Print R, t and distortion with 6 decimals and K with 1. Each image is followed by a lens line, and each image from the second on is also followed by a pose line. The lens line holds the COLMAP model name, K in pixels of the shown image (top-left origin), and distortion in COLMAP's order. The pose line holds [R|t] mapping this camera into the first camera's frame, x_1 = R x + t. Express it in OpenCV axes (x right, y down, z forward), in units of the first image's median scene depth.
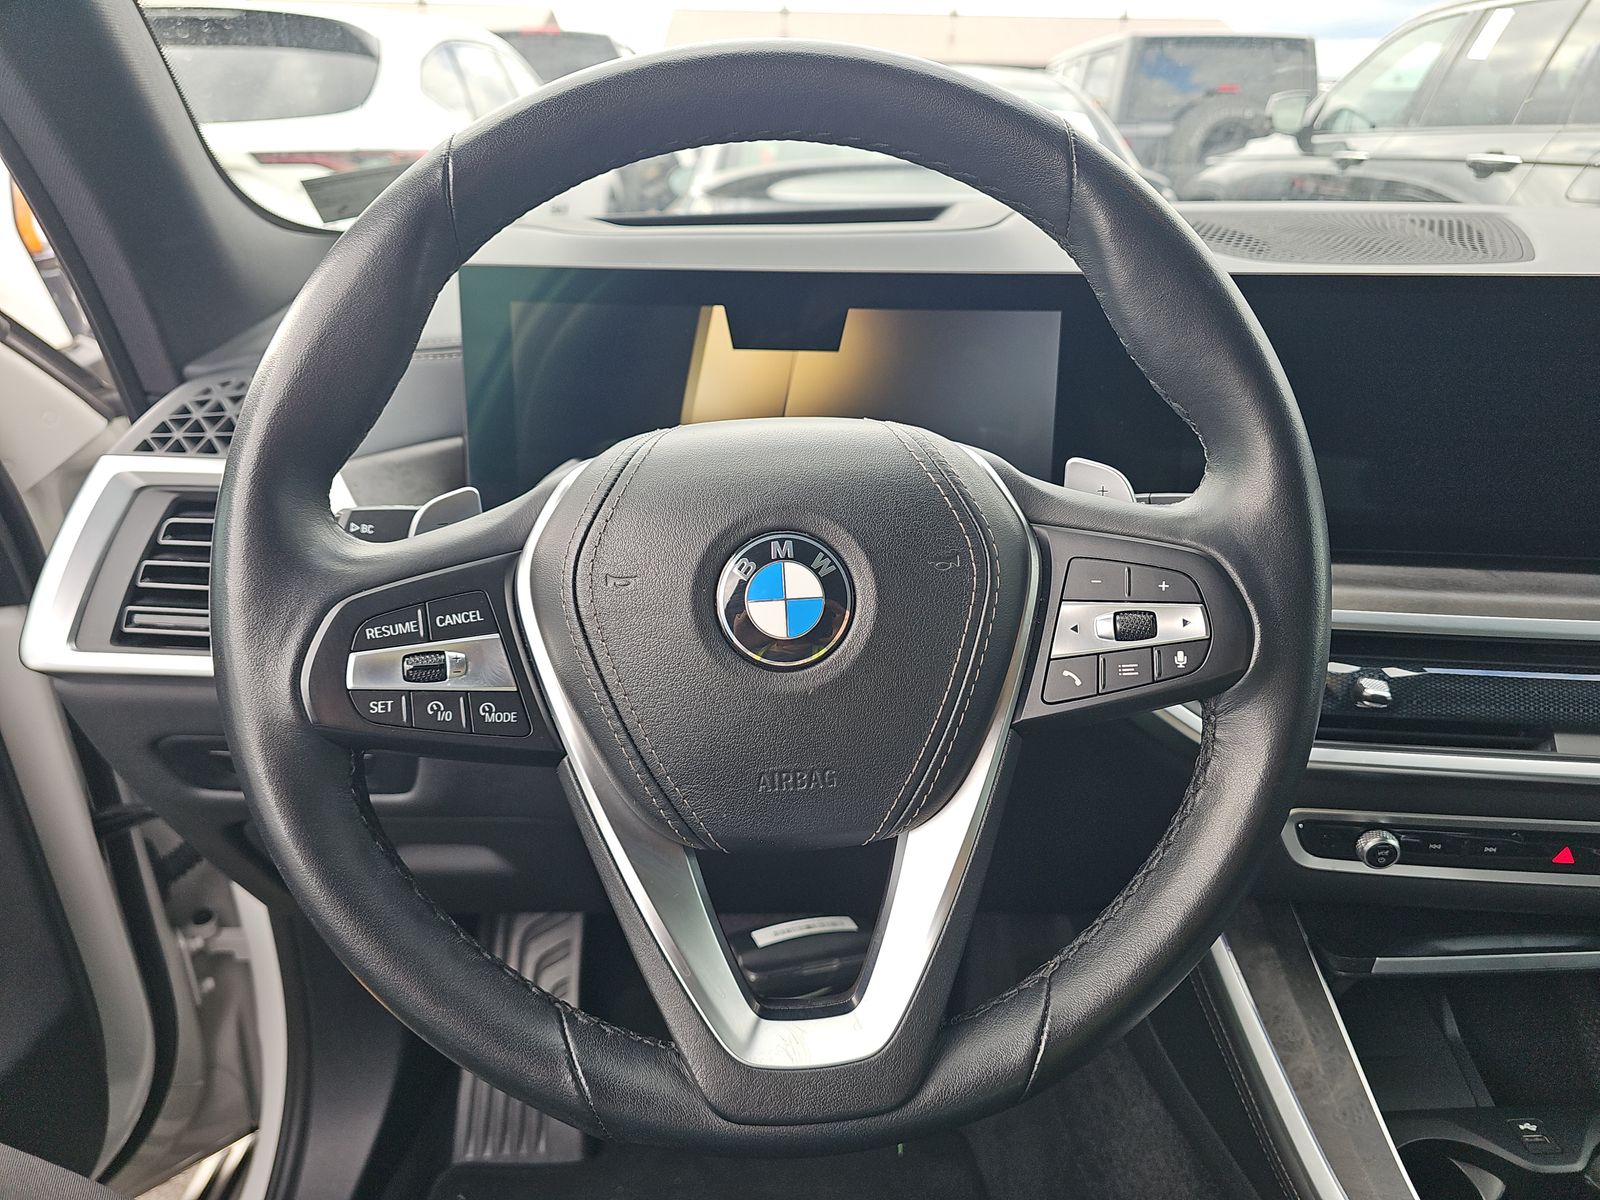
lens RADIAL K [[1084.7, 0, 798.9], [0, 1084.7, 587.7], [0, 0, 1]] dist [0.040759, -0.037391]
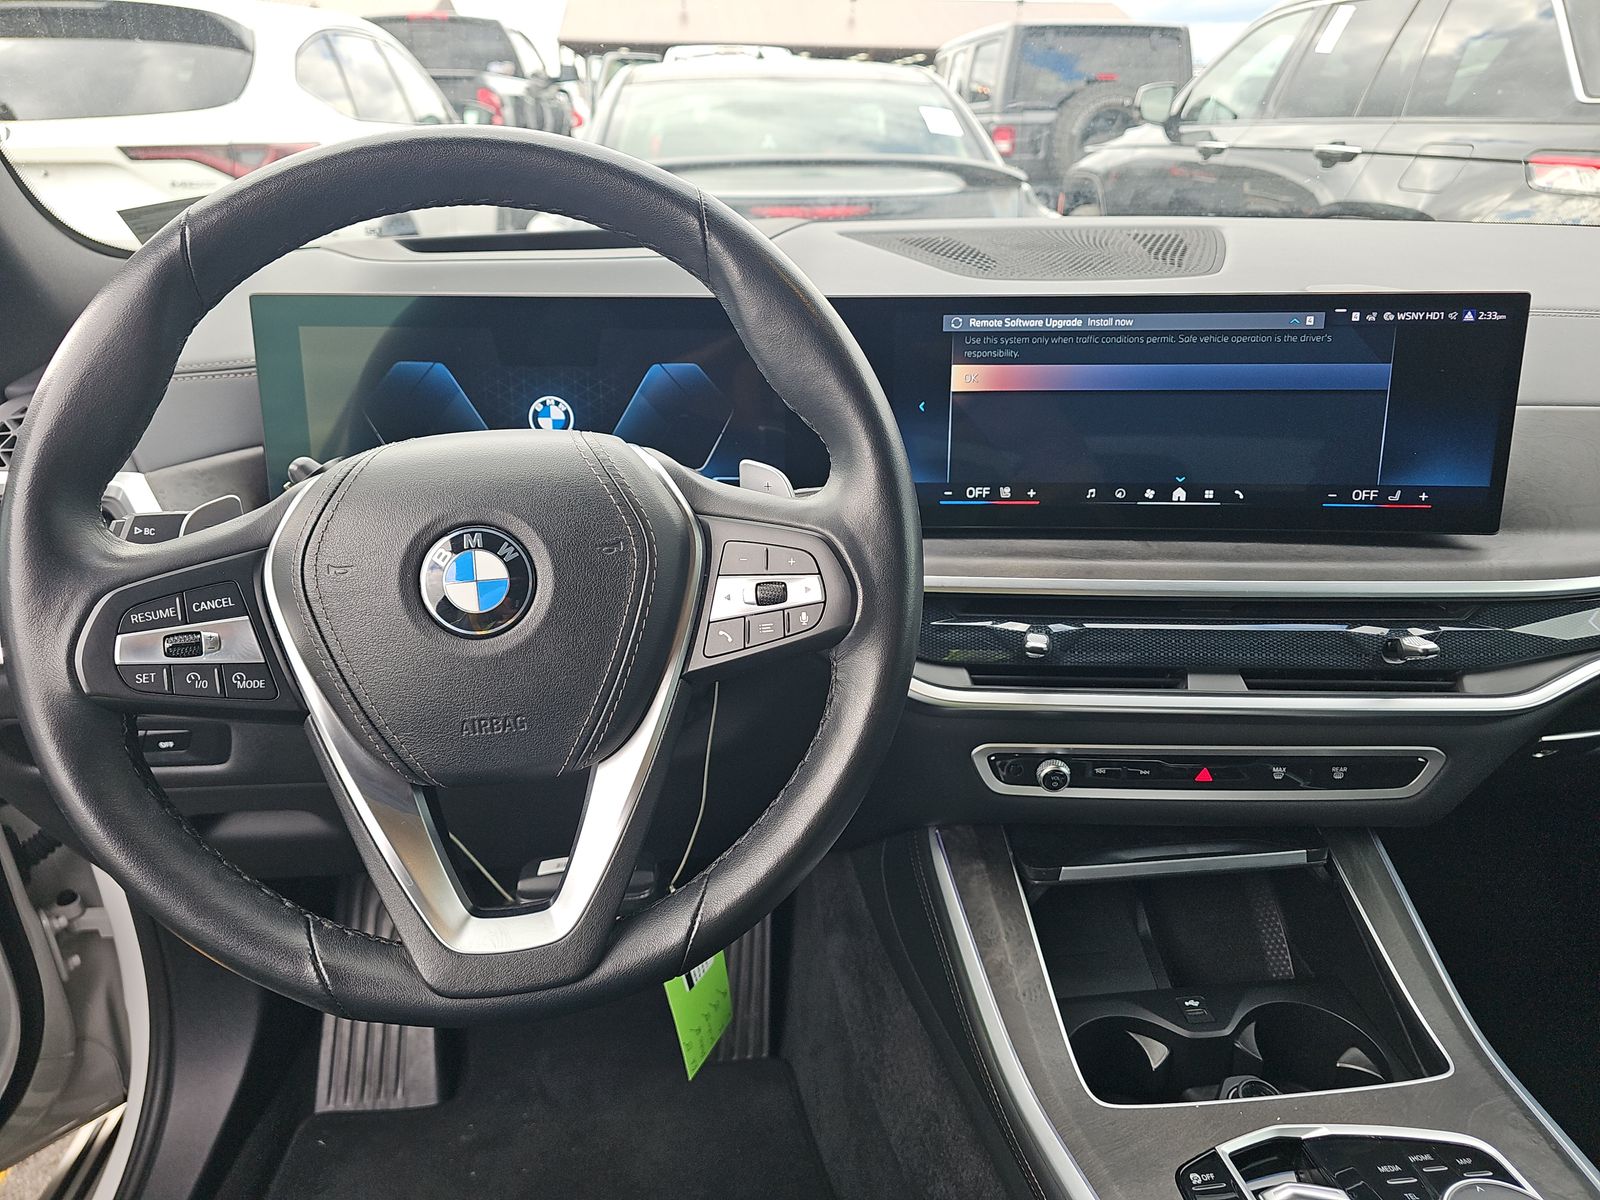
lens RADIAL K [[1084.7, 0, 787.3], [0, 1084.7, 592.8], [0, 0, 1]] dist [0.040759, -0.037391]
pose [[0.997725, -0.029572, 0.060589, 0.172904], [0.028483, 0.999418, 0.018753, 0.007398], [-0.061108, -0.016985, 0.997987, -0.174907]]
